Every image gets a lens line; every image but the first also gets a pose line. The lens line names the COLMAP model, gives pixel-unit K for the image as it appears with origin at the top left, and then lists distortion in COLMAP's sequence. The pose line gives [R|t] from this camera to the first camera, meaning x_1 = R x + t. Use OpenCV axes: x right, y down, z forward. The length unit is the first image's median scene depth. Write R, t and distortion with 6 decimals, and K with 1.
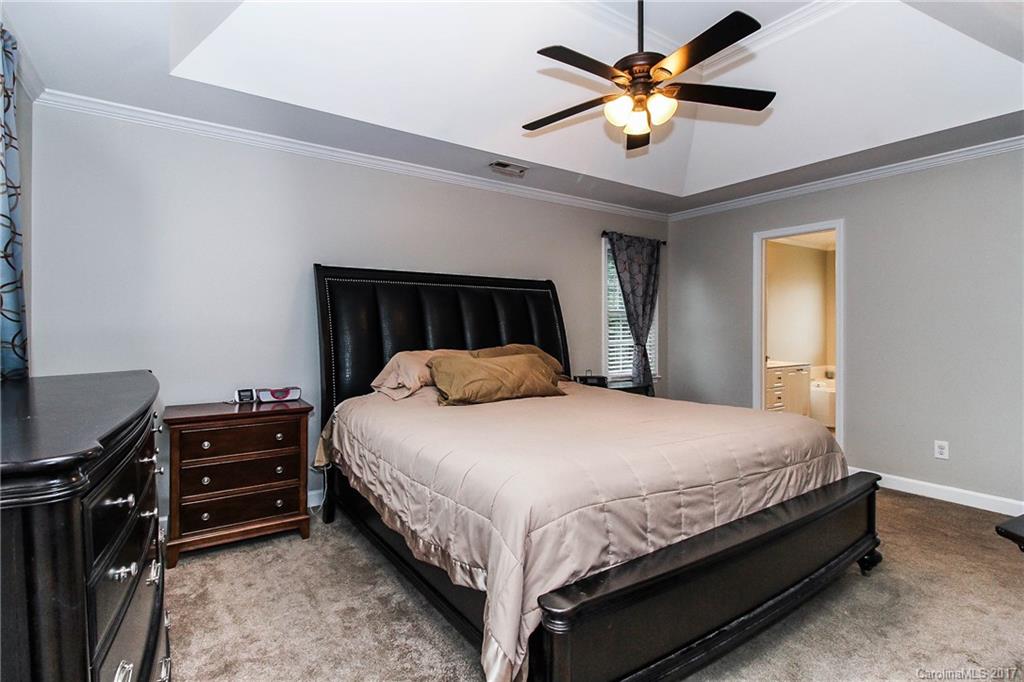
lens RADIAL K [[490.8, 0, 517.6], [0, 490.8, 323.0], [0, 0, 1]] dist [0.001409, 0.000160]
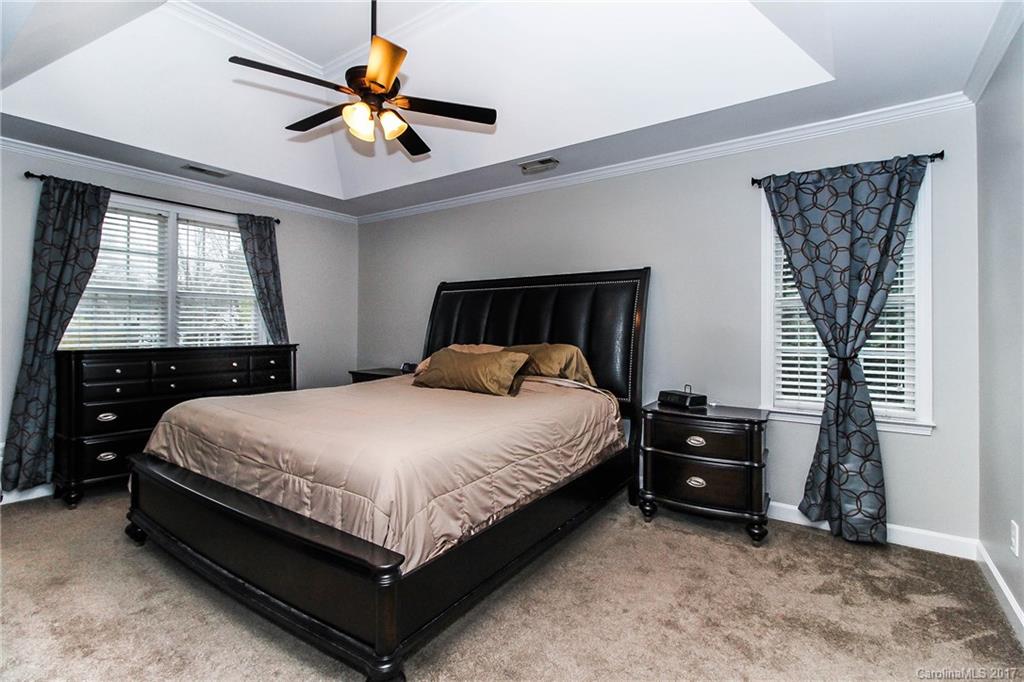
lens RADIAL K [[490.8, 0, 517.6], [0, 490.8, 323.0], [0, 0, 1]] dist [0.001409, 0.000160]
pose [[0.345678, -0.007949, -0.938319, 1.036359], [0.004092, 0.999967, -0.006964, 0.012959], [0.938344, -0.001432, 0.345700, 0.719197]]
